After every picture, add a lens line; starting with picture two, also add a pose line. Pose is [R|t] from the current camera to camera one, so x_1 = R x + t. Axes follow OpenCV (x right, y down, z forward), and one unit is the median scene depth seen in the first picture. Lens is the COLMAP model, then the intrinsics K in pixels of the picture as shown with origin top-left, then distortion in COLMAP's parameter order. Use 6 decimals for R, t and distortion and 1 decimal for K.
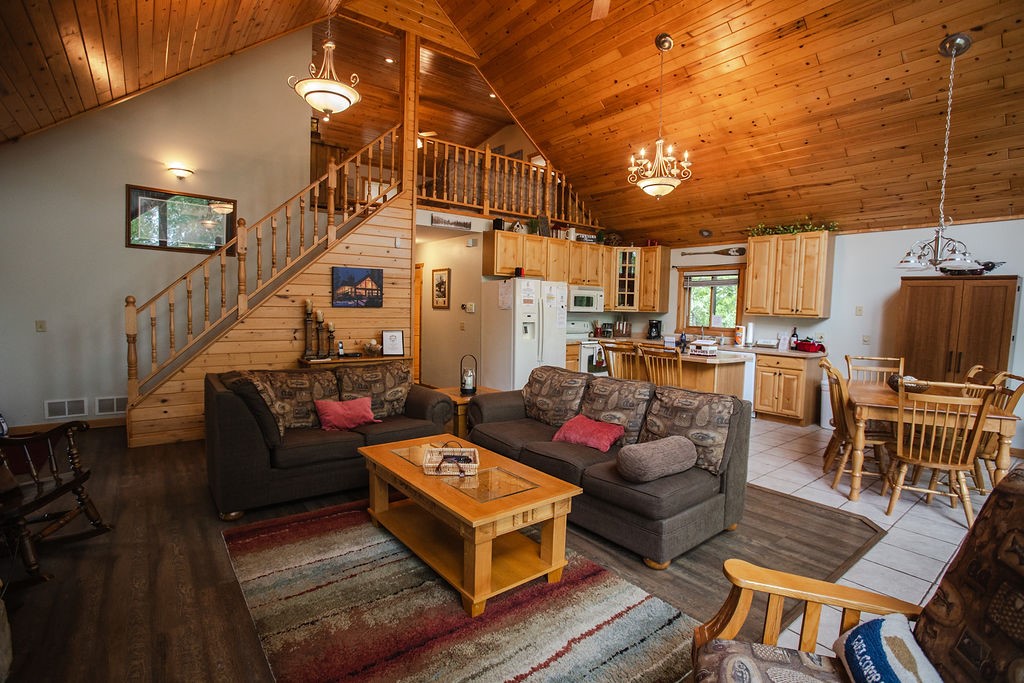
lens RADIAL K [[481.6, 0, 512.0], [0, 481.6, 341.5], [0, 0, 1]] dist [-0.084301, 0.035786]
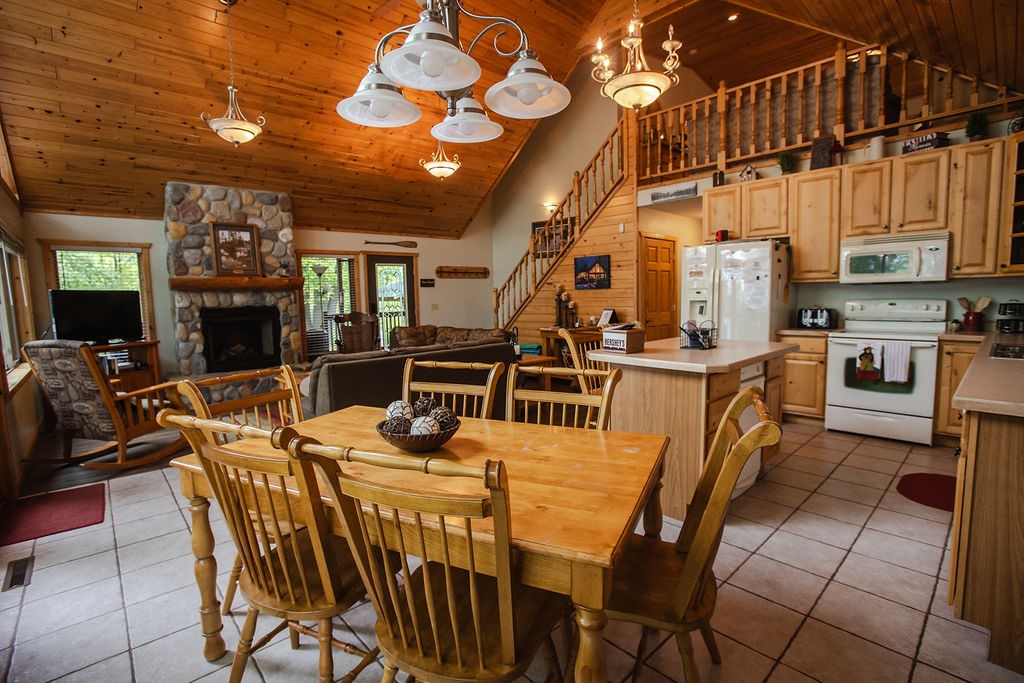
lens RADIAL K [[481.6, 0, 512.0], [0, 481.6, 341.5], [0, 0, 1]] dist [-0.084301, 0.035786]
pose [[0.083019, 0.071384, -0.993988, 0.769320], [-0.047354, 0.996587, 0.067615, -0.010657], [0.995422, 0.041456, 0.086116, 0.616468]]
